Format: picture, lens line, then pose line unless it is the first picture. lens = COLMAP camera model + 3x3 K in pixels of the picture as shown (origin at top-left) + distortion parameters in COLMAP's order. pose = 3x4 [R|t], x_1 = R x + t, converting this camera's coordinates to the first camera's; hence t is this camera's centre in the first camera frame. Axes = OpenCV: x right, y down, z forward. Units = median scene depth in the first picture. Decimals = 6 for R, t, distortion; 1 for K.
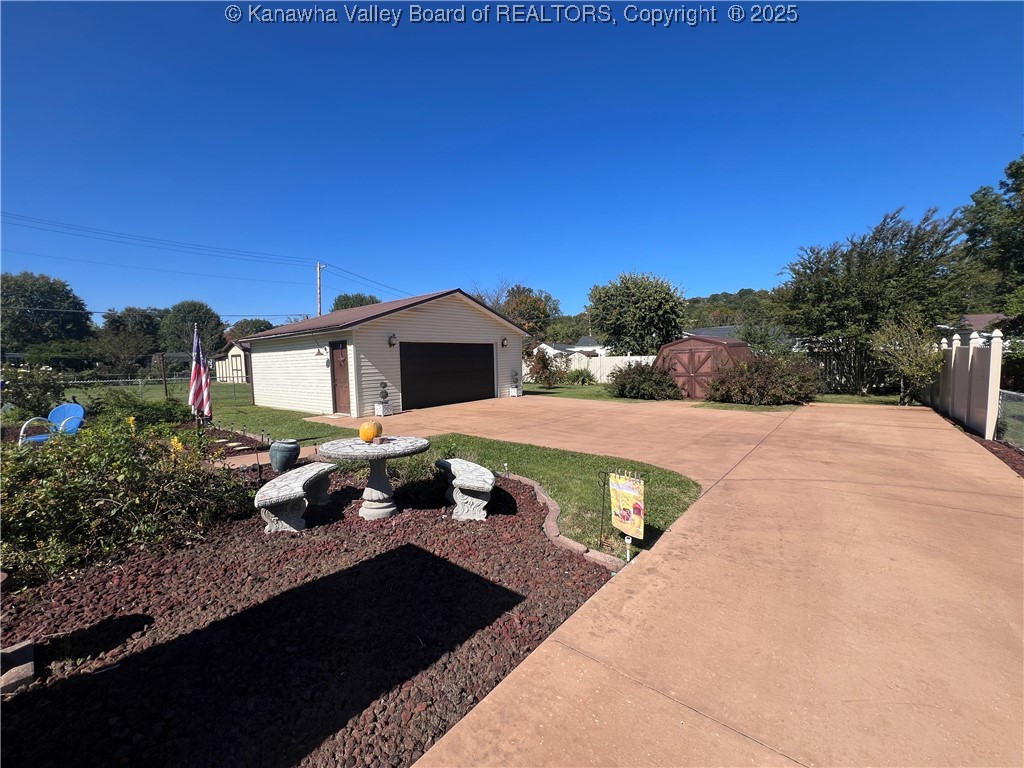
lens RADIAL K [[411.9, 0, 512.0], [0, 411.9, 384.0], [0, 0, 1]] dist [-0.000491, -0.000042]
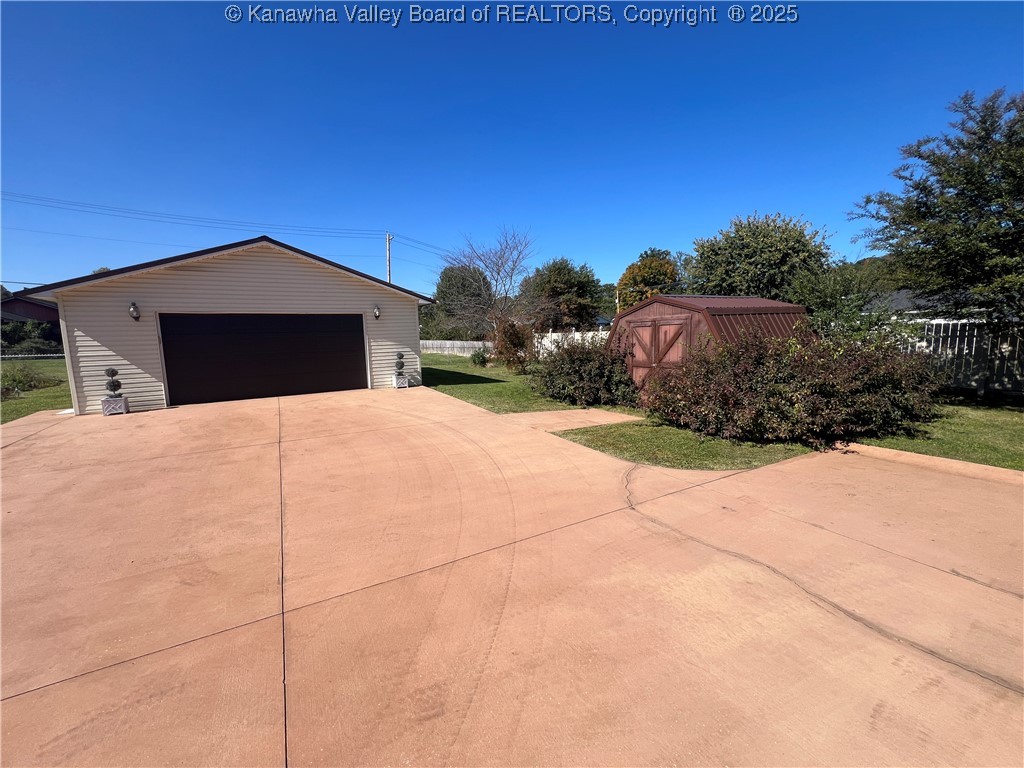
lens RADIAL K [[407.4, 0, 512.0], [0, 407.4, 384.0], [0, 0, 1]] dist [-0.001100, 0.000022]
pose [[0.941351, 0.045976, -0.334282, 0.425792], [-0.021665, 0.996865, 0.076097, -0.033727], [0.336733, -0.064392, 0.939396, 0.389360]]
